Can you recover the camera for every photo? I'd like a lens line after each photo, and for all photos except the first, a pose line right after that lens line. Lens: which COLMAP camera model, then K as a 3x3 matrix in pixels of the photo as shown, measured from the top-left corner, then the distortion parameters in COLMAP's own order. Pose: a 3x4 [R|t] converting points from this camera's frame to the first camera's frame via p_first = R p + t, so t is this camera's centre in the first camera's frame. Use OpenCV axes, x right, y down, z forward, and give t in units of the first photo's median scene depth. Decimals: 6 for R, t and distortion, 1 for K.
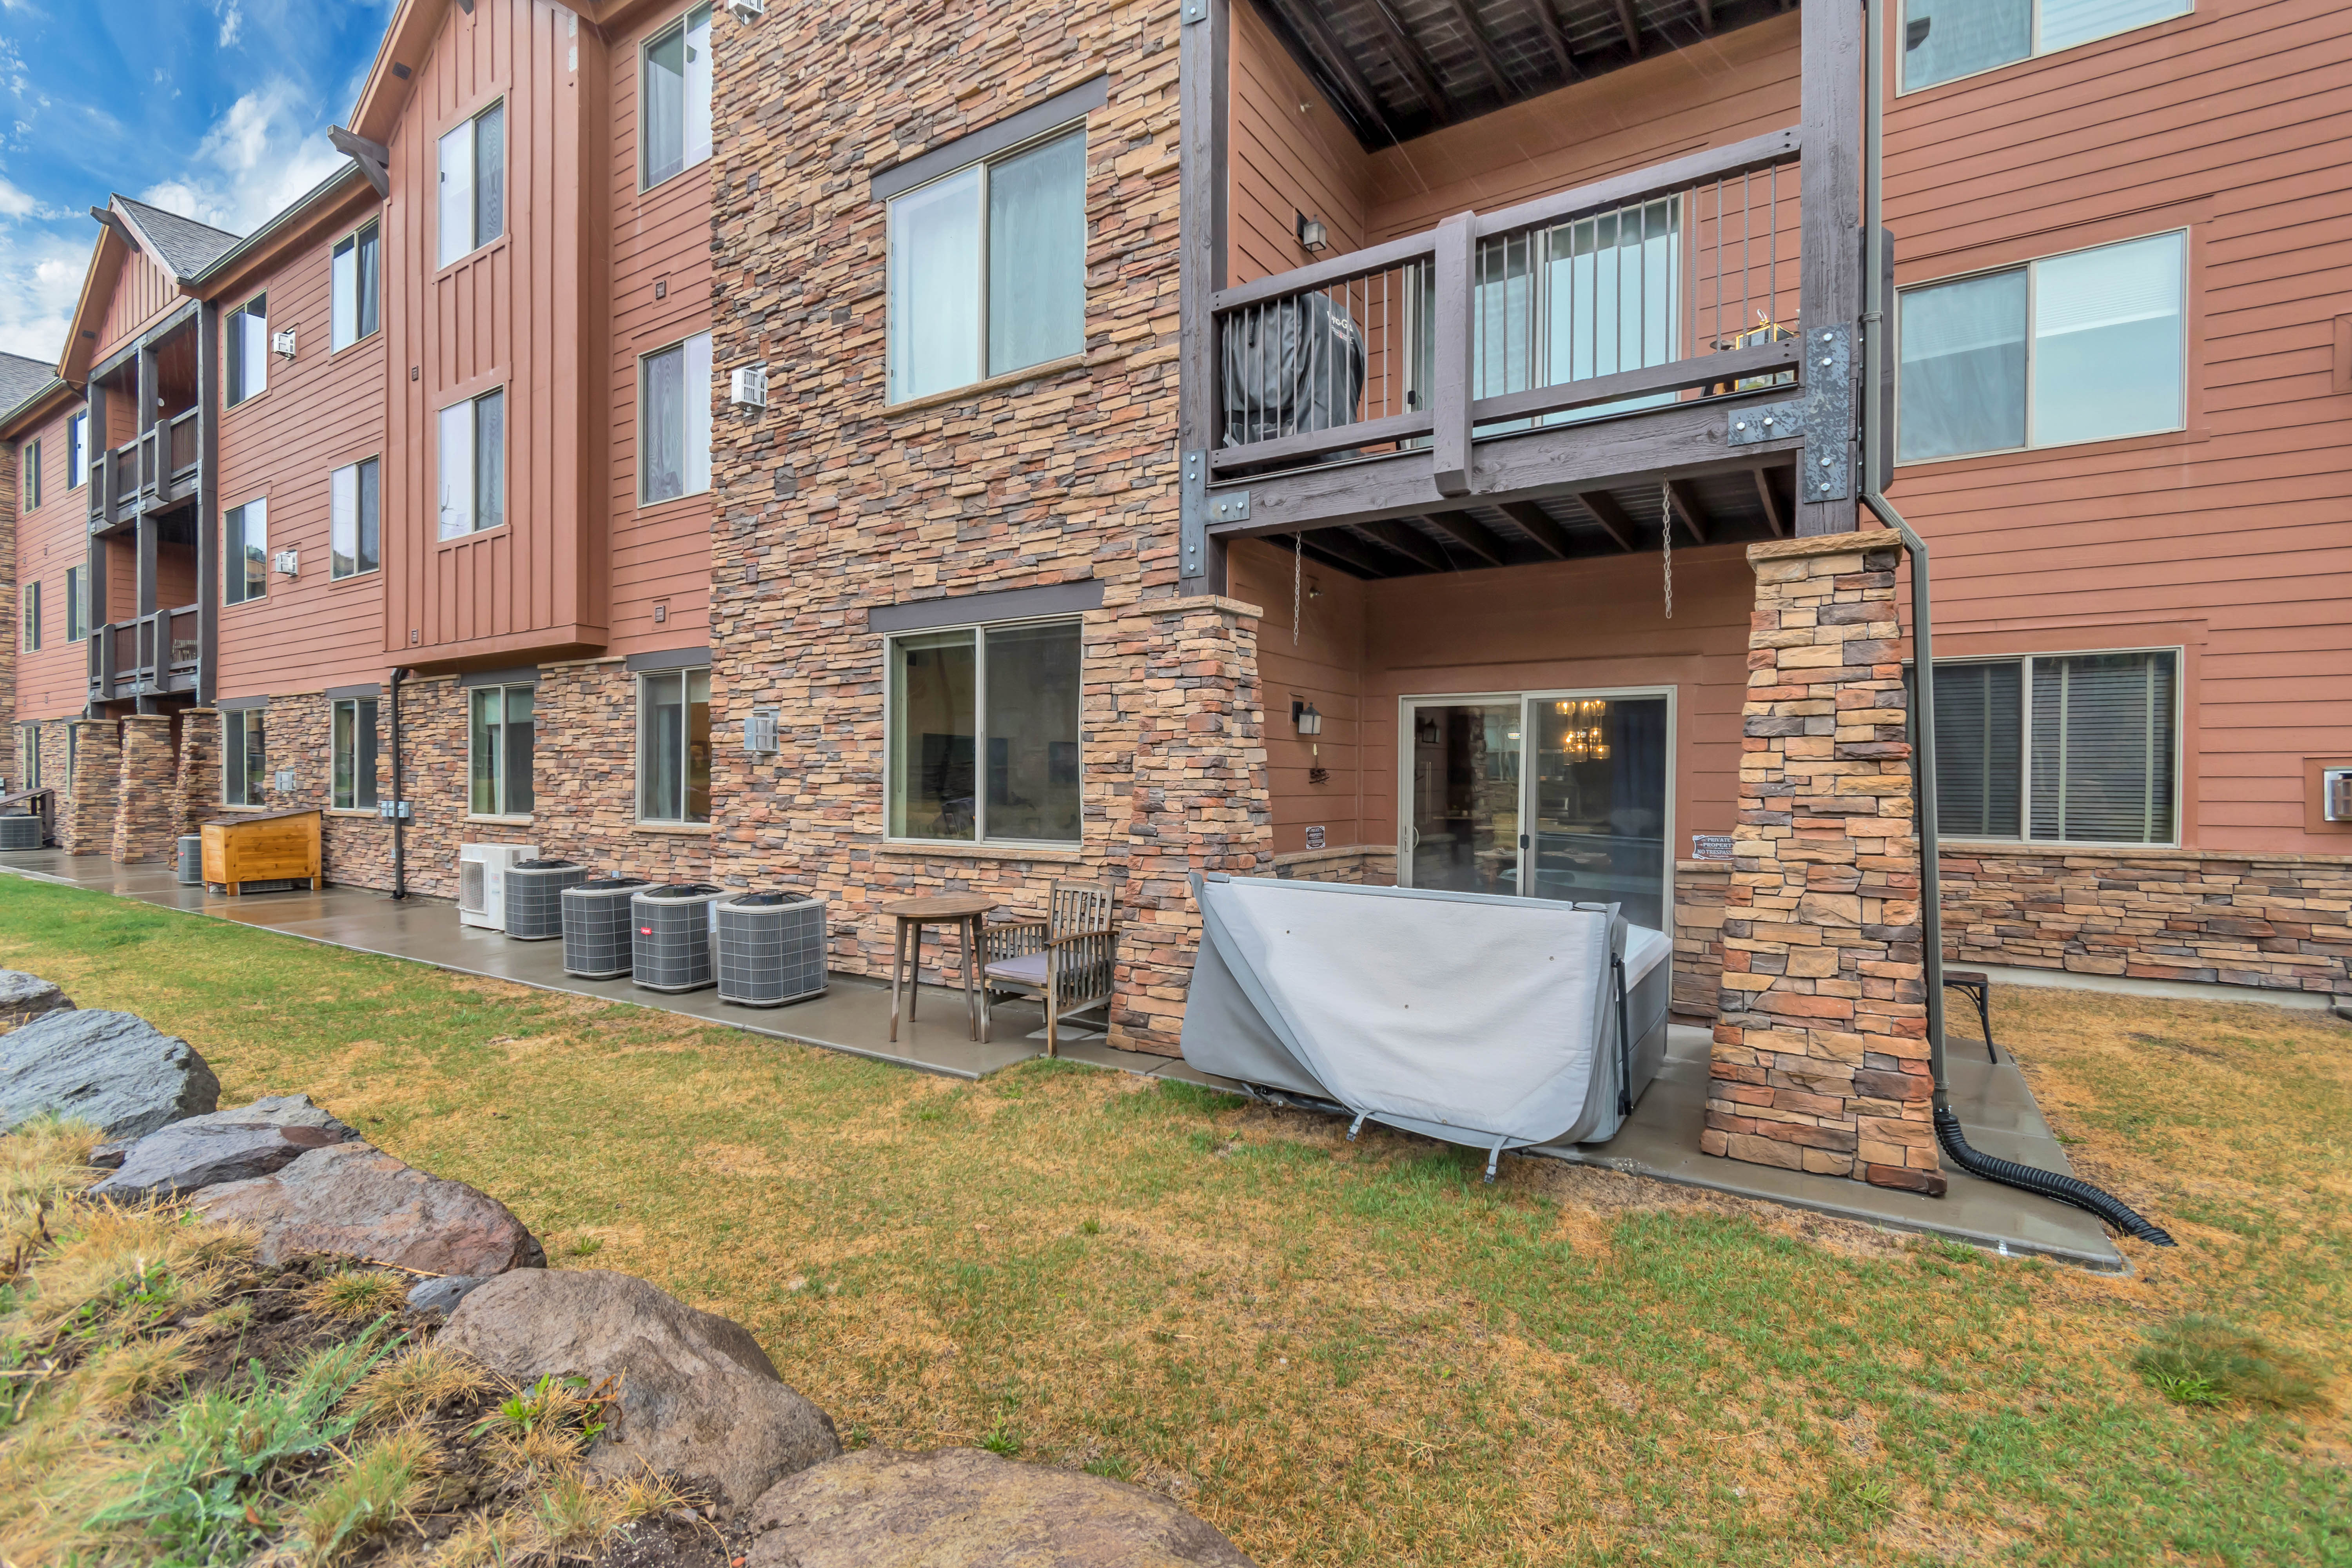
lens RADIAL K [[1682.4, 0, 1176.0], [0, 1682.4, 784.0], [0, 0, 1]] dist [0.010786, -0.005321]
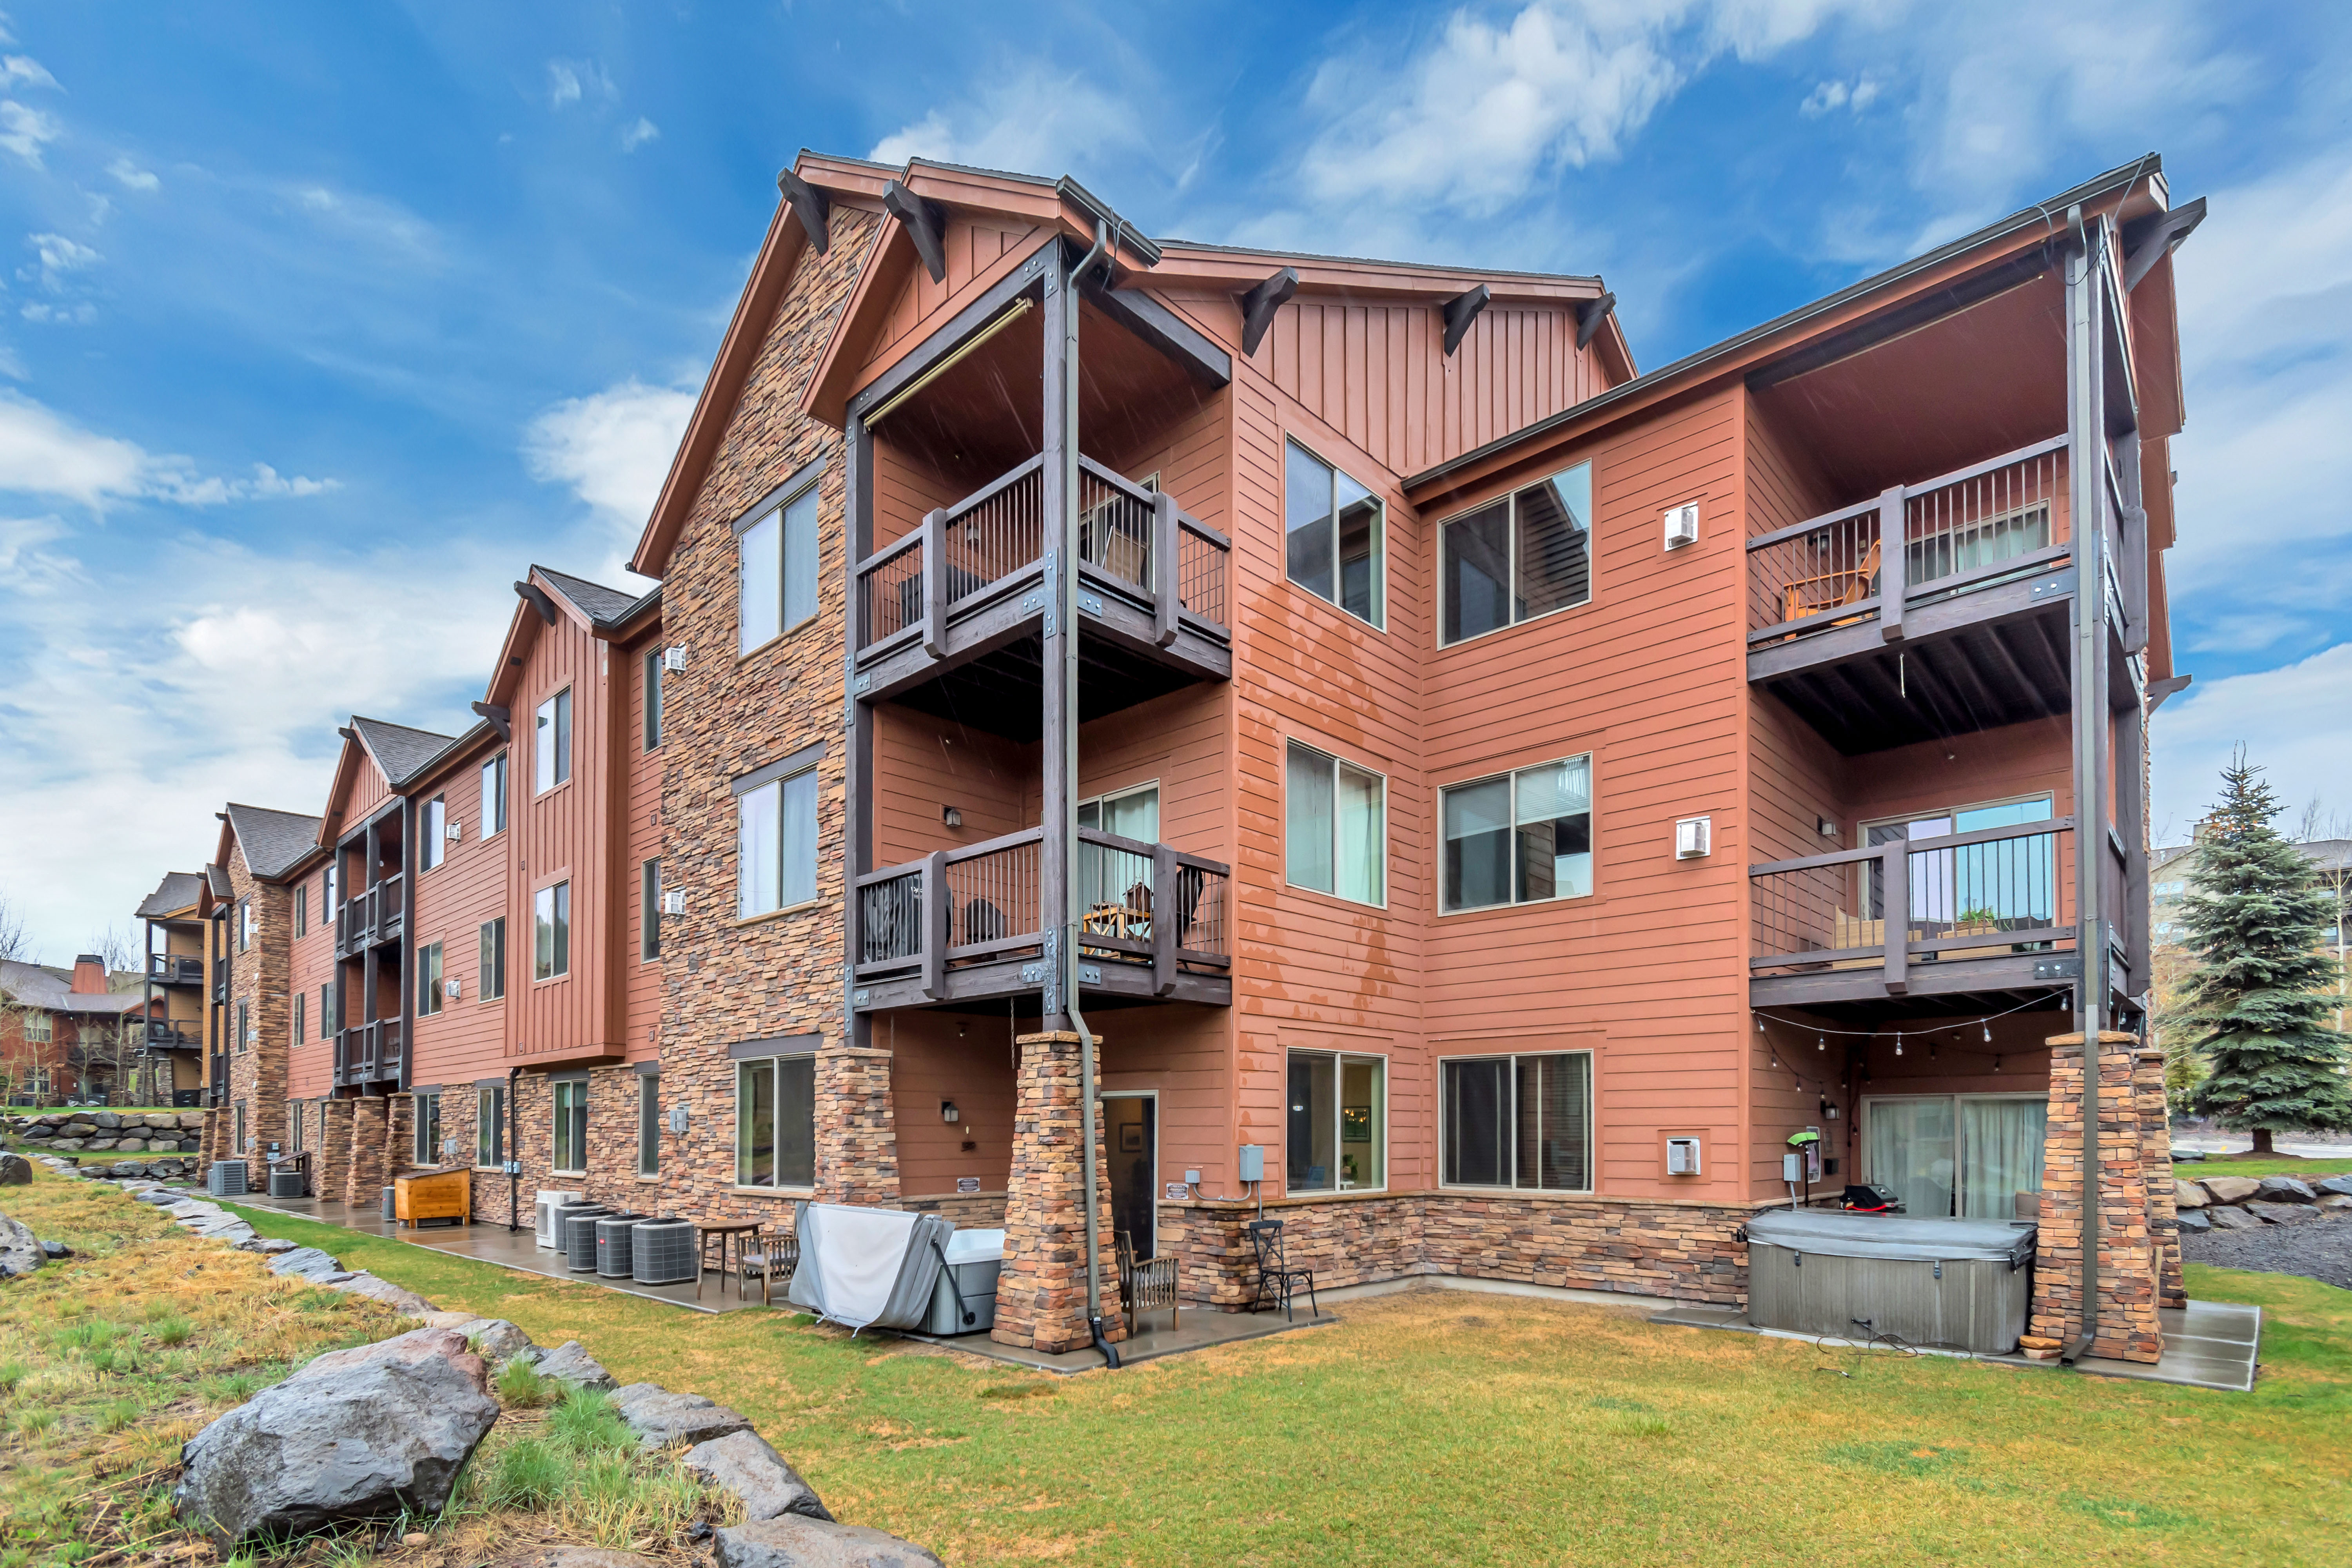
lens RADIAL K [[3658.4, 0, 1176.0], [0, 3658.4, 784.0], [0, 0, 1]] dist [0.064136, -0.064473]
pose [[0.933023, -0.038150, -0.357789, 1.288788], [0.007635, 0.996239, -0.086316, -0.038944], [0.359736, 0.077803, 0.929805, -1.857867]]
